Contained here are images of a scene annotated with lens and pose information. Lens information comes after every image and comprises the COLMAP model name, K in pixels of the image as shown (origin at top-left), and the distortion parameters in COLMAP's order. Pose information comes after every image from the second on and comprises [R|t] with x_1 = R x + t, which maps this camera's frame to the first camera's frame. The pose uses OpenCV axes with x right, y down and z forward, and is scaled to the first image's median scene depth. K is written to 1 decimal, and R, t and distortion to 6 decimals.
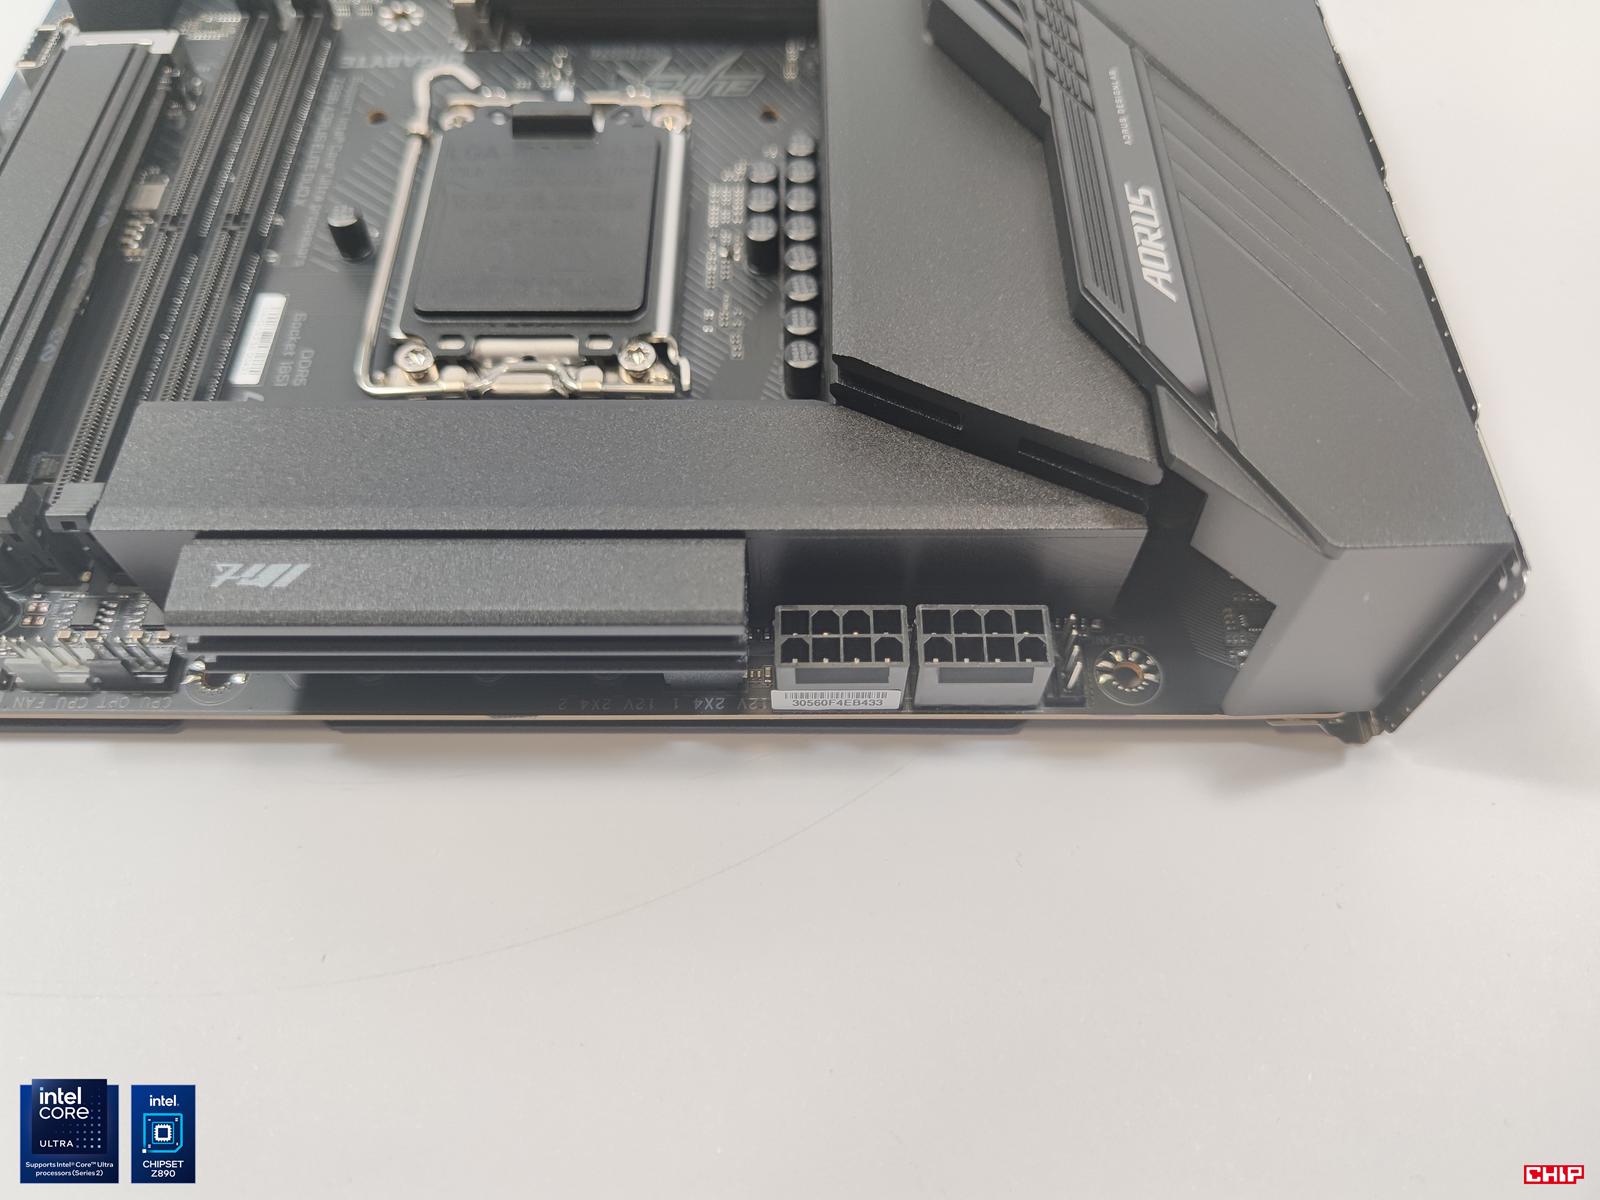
lens RADIAL K [[1209.0, 0, 791.1], [0, 1209.0, 603.0], [0, 0, 1]] dist [-0.023120, -0.004970]
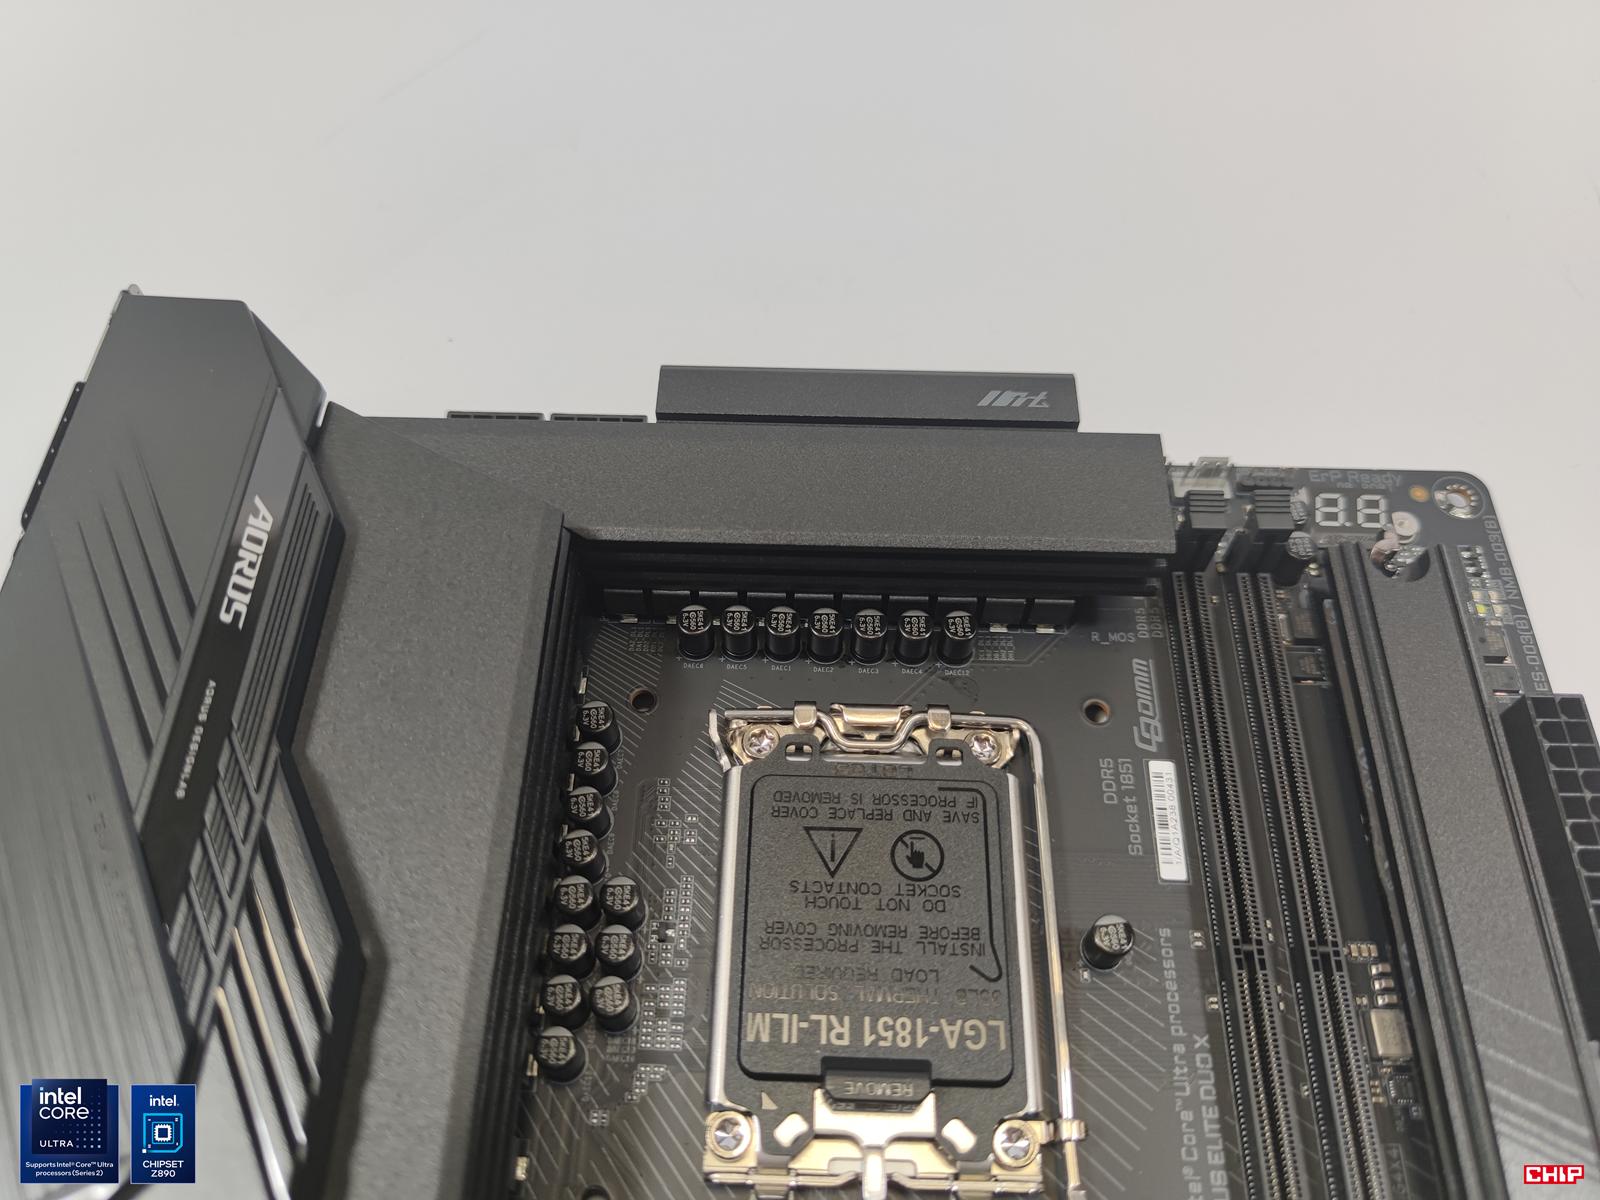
lens RADIAL K [[1192.7, 0, 787.1], [0, 1192.7, 604.6], [0, 0, 1]] dist [0.021207, -0.086448]
pose [[-0.999562, -0.018537, 0.023077, -0.168742], [0.029211, -0.491725, 0.870260, -0.998305], [-0.004784, 0.870553, 0.492051, 0.409501]]
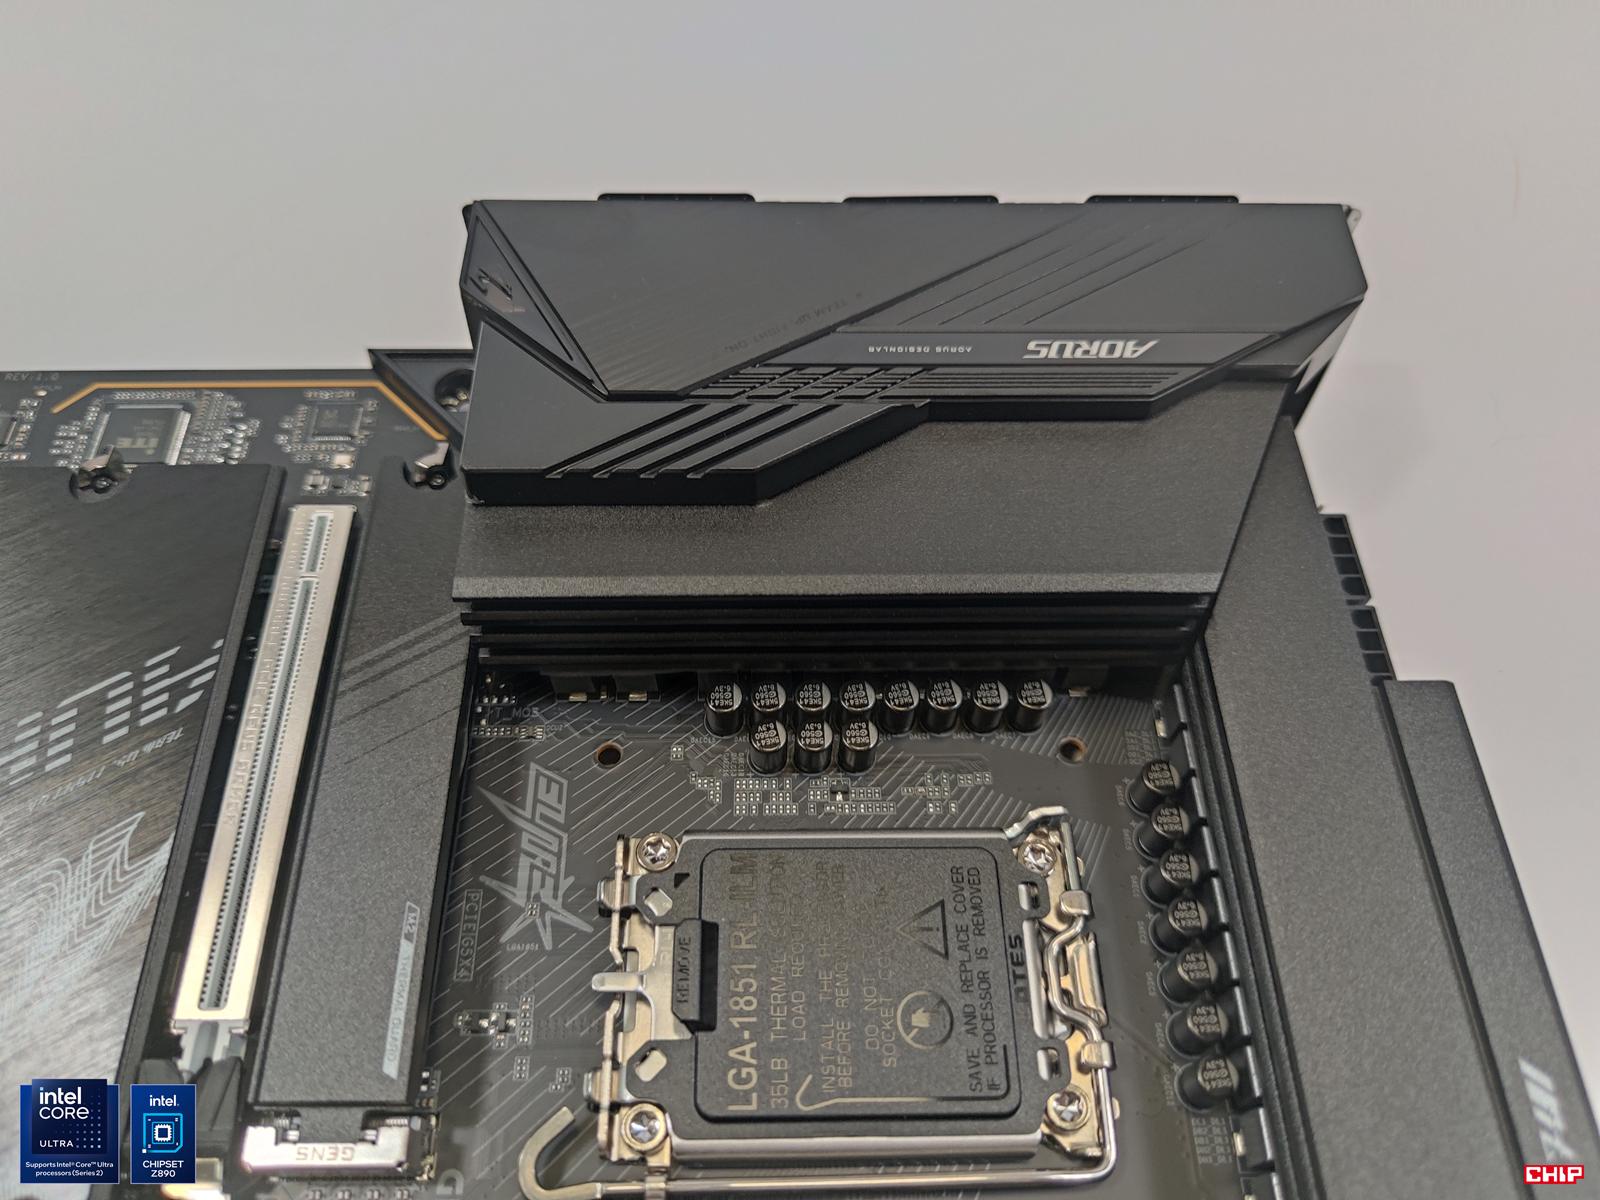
lens RADIAL K [[1230.4, 0, 794.1], [0, 1230.4, 601.2], [0, 0, 1]] dist [-0.000934, -0.031368]
pose [[-0.019033, -0.847237, 0.530874, -0.461072], [0.852601, 0.263577, 0.451219, -0.847901], [-0.522216, 0.461212, 0.717338, 0.309456]]
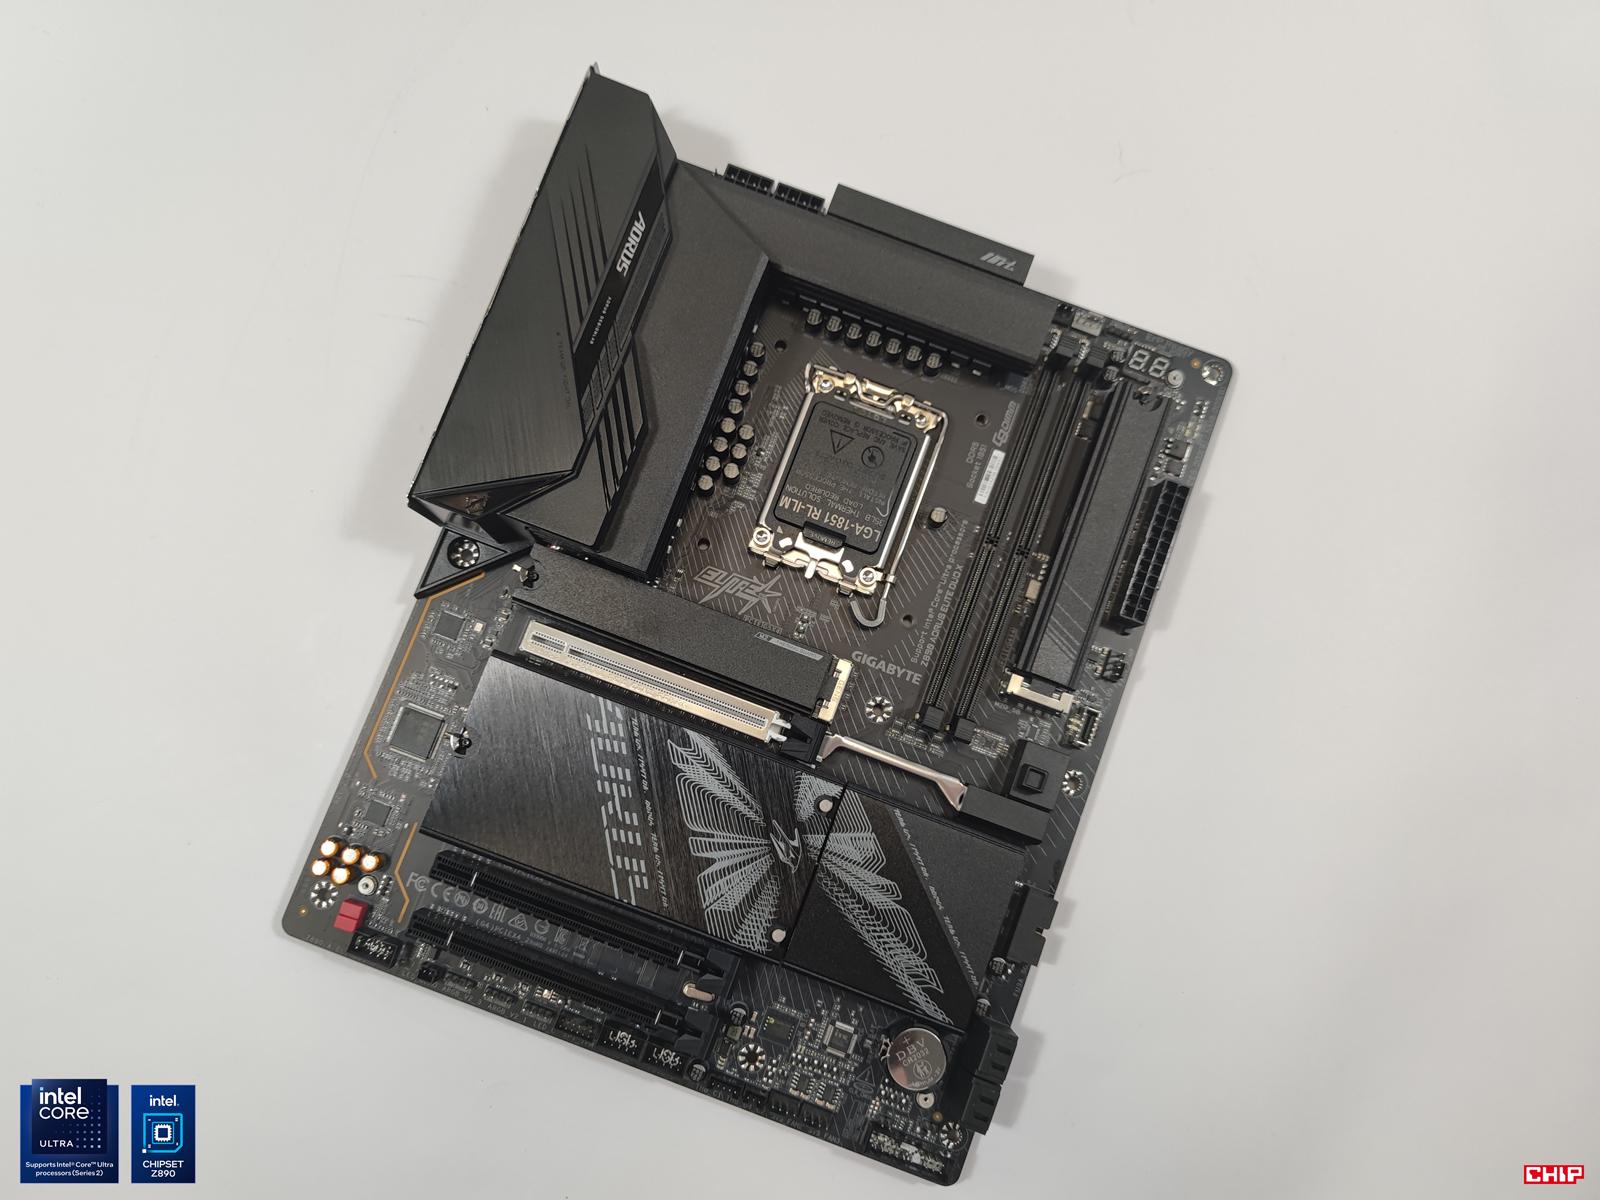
lens RADIAL K [[1169.9, 0, 804.5], [0, 1169.9, 588.3], [0, 0, 1]] dist [0.078371, -0.156170]
pose [[-0.937334, -0.347530, 0.025037, -0.269565], [0.289583, -0.737050, 0.610655, -1.758441], [-0.193767, 0.579638, 0.791501, -0.448837]]
